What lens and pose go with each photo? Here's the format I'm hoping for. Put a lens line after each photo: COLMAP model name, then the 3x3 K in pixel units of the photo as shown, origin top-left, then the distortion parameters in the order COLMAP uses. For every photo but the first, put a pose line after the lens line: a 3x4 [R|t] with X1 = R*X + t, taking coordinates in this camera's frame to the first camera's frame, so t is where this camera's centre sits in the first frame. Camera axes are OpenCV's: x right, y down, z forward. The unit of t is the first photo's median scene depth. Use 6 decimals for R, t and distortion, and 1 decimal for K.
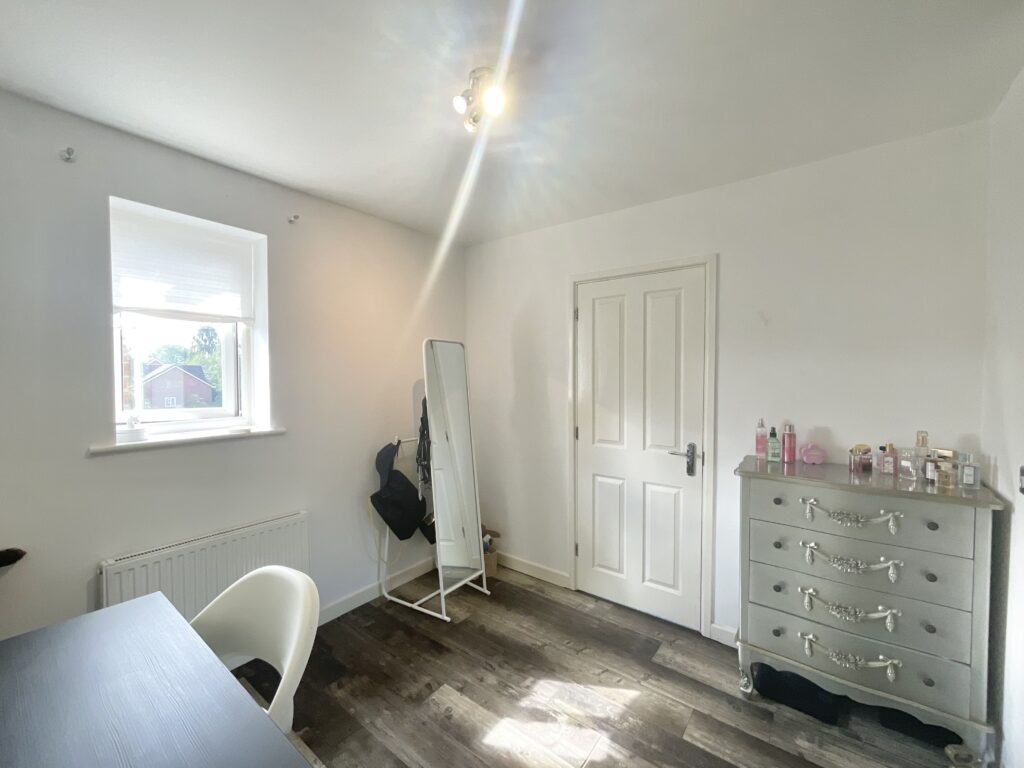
lens RADIAL K [[418.5, 0, 512.0], [0, 418.5, 384.0], [0, 0, 1]] dist [-0.001757, 0.000221]
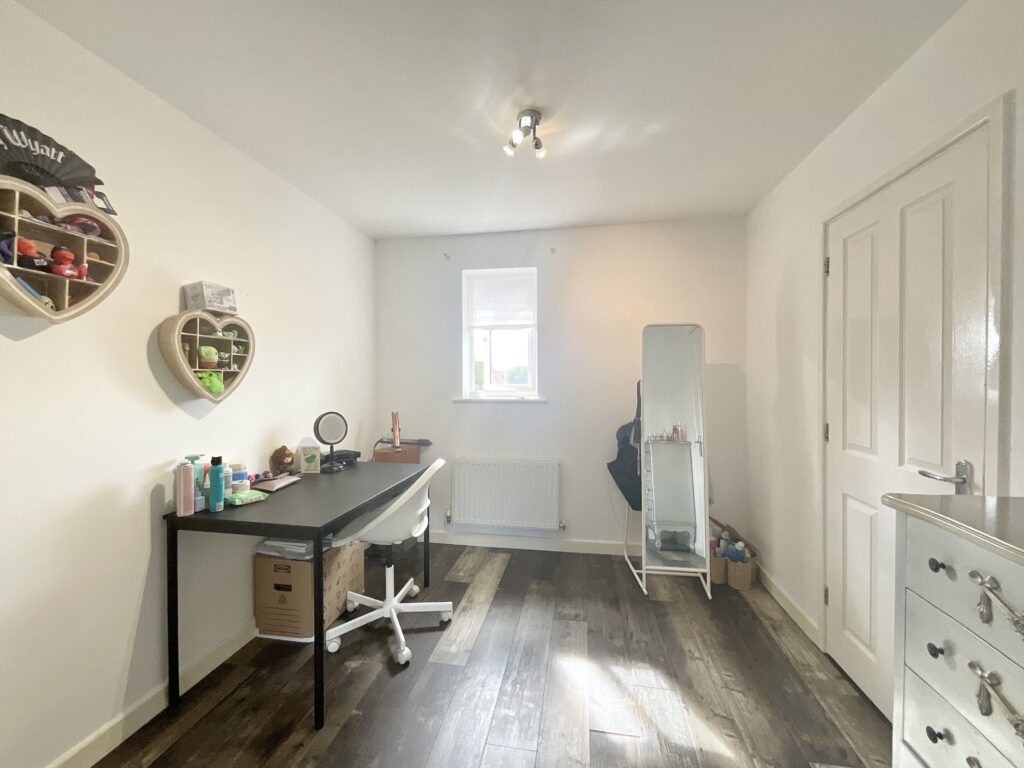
lens RADIAL K [[418.5, 0, 512.0], [0, 418.5, 384.0], [0, 0, 1]] dist [-0.001757, 0.000221]
pose [[0.462614, 0.011092, -0.886490, 0.615829], [-0.020653, 0.999785, 0.001732, 0.050958], [0.886319, 0.017508, 0.462744, 0.219139]]
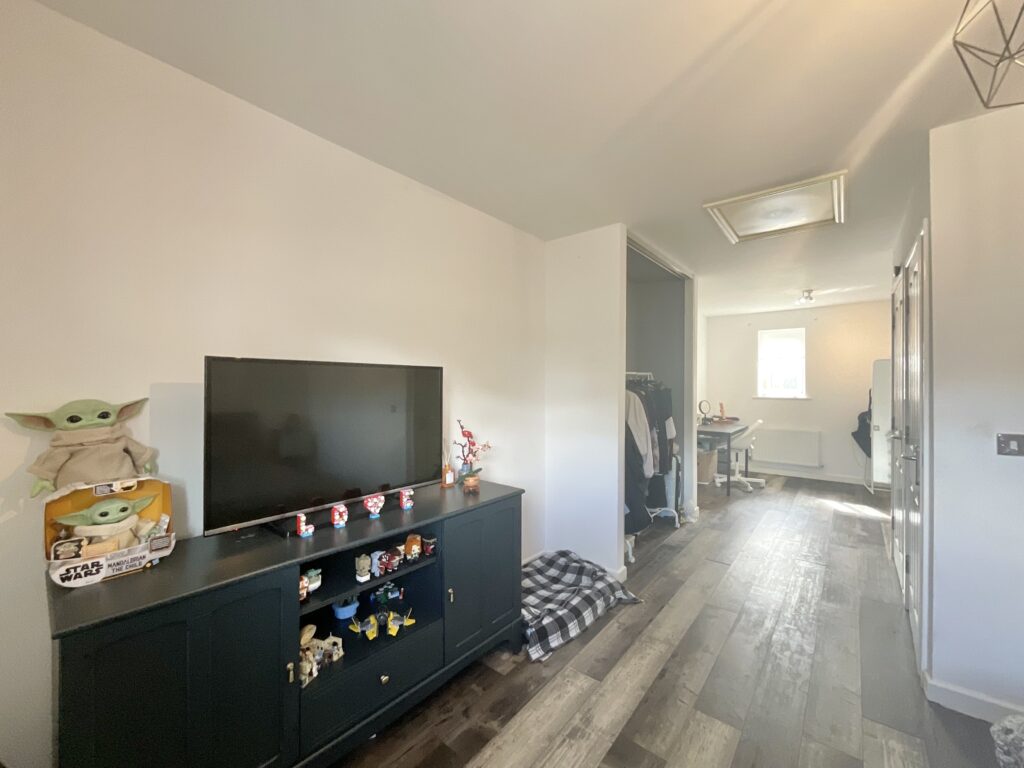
lens RADIAL K [[418.5, 0, 512.0], [0, 418.5, 384.0], [0, 0, 1]] dist [-0.001757, 0.000221]
pose [[-0.028201, 0.006308, -0.999582, 2.048652], [-0.019097, 0.999794, 0.006849, 0.034291], [0.999420, 0.019282, -0.028074, -0.793467]]
